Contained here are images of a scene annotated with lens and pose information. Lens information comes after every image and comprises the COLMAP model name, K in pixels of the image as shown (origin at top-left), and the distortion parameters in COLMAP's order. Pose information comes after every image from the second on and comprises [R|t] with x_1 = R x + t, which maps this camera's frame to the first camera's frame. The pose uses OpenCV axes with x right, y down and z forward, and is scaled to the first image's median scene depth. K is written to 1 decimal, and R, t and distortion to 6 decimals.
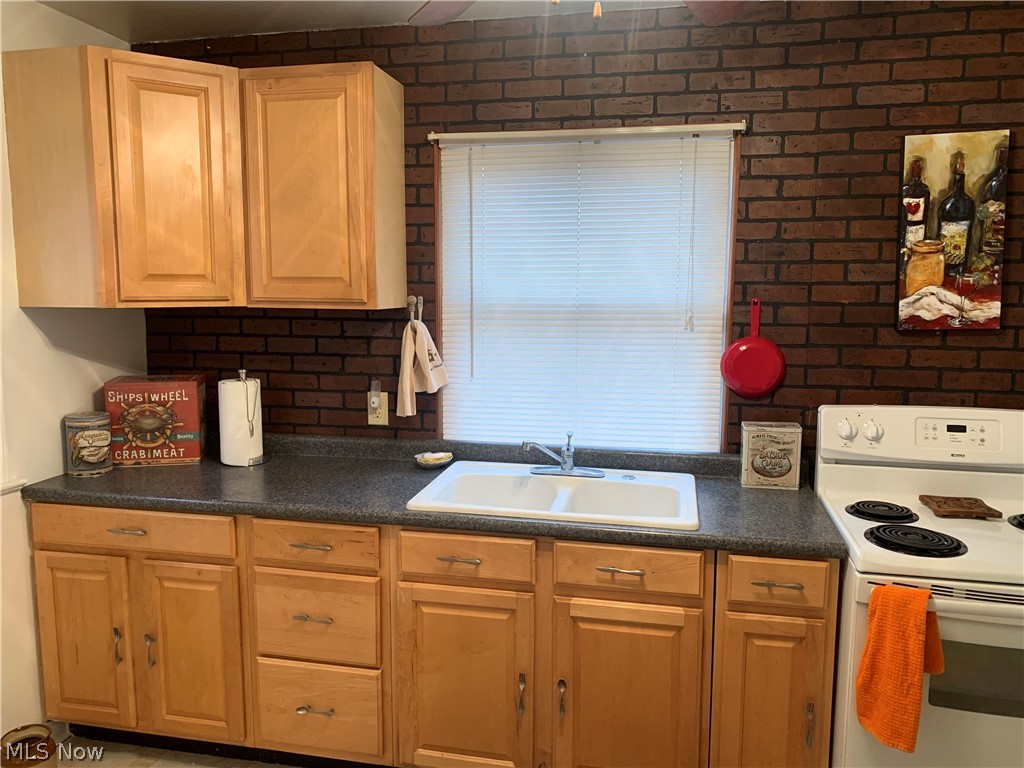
lens RADIAL K [[783.9, 0, 509.6], [0, 783.9, 380.2], [0, 0, 1]] dist [0.014184, -0.001941]
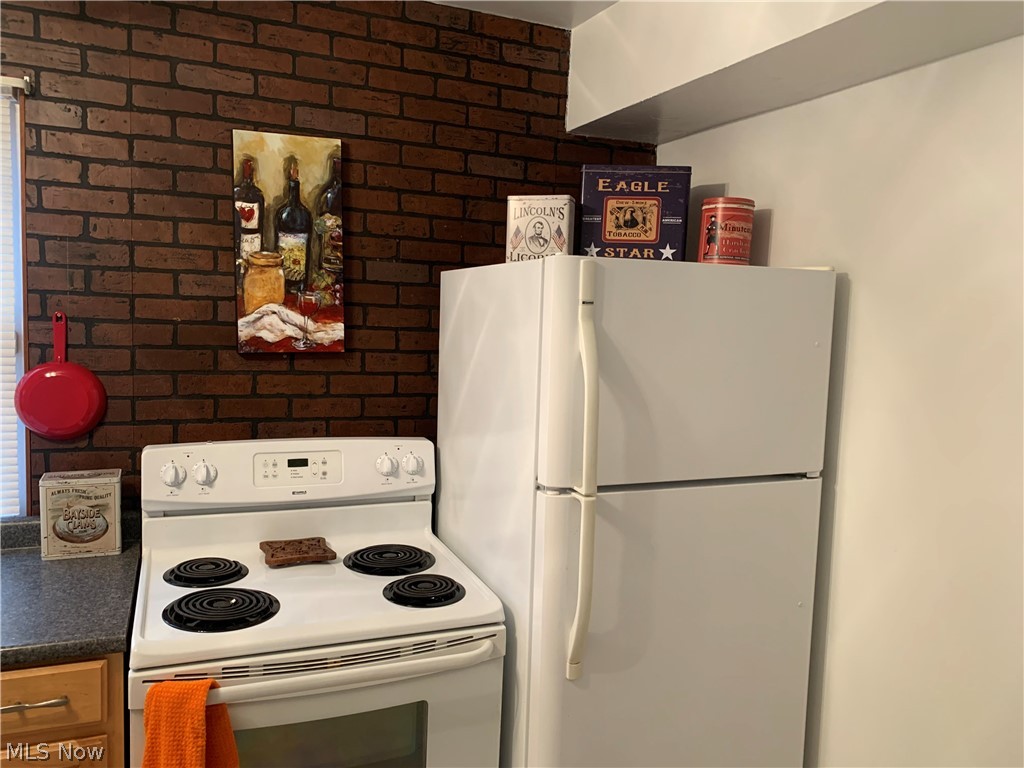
lens RADIAL K [[781.6, 0, 498.2], [0, 781.6, 388.7], [0, 0, 1]] dist [0.050425, -0.061284]
pose [[0.827470, -0.027776, 0.560823, 0.241224], [0.034982, 0.999386, -0.002116, -0.012526], [-0.560419, 0.021370, 0.827933, 0.120274]]
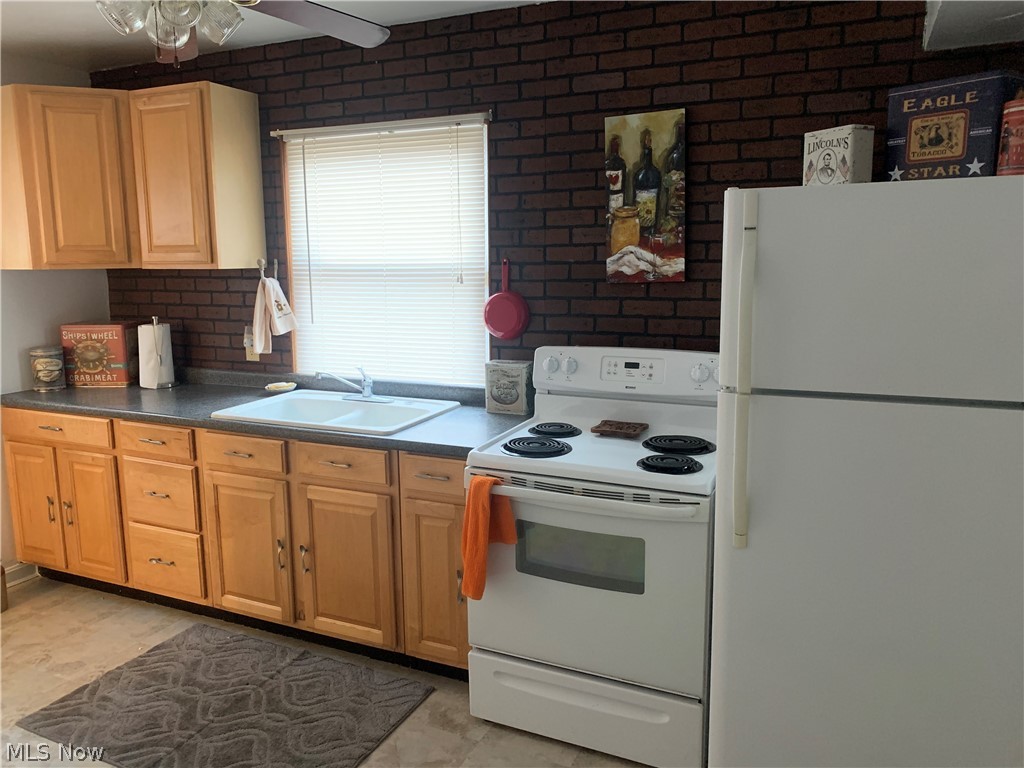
lens RADIAL K [[776.1, 0, 506.3], [0, 776.1, 378.2], [0, 0, 1]] dist [0.048964, -0.067605]
pose [[0.974448, 0.022877, -0.223444, 0.606389], [-0.015469, 0.999273, 0.034846, 0.040190], [0.224079, -0.030499, 0.974094, -0.178266]]
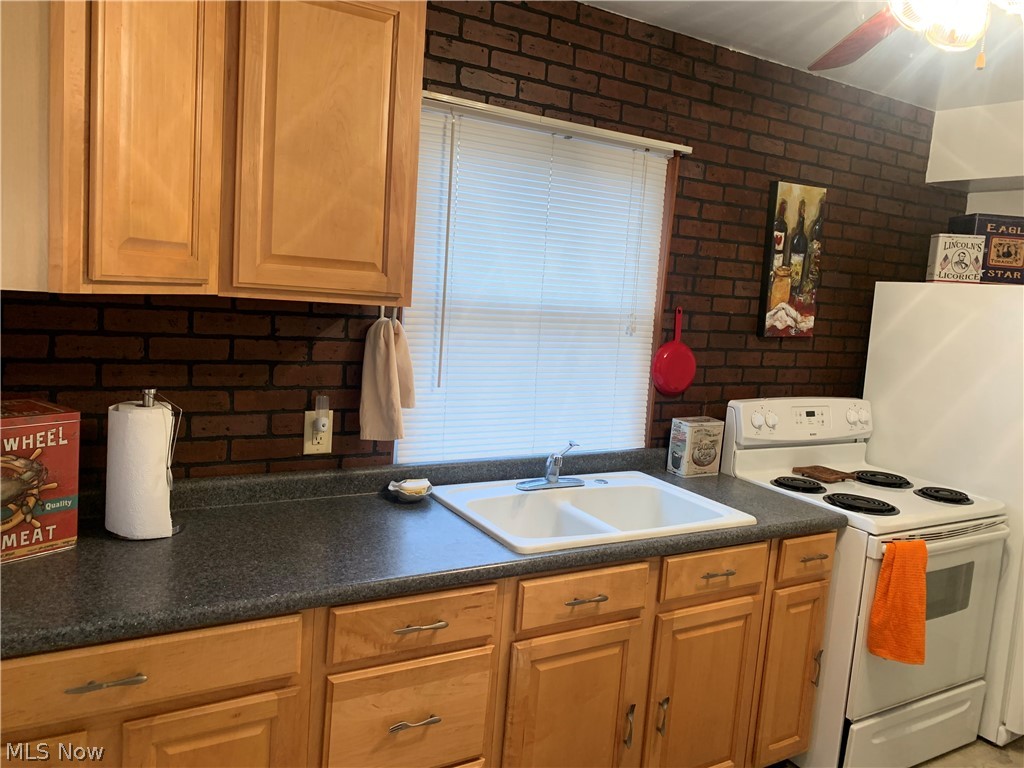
lens RADIAL K [[771.2, 0, 510.4], [0, 771.2, 374.8], [0, 0, 1]] dist [0.013988, -0.000007]
pose [[0.735322, -0.029495, 0.677075, -0.622831], [0.015360, 0.999521, 0.026861, -0.042509], [-0.677543, -0.009351, 0.735423, 0.371915]]
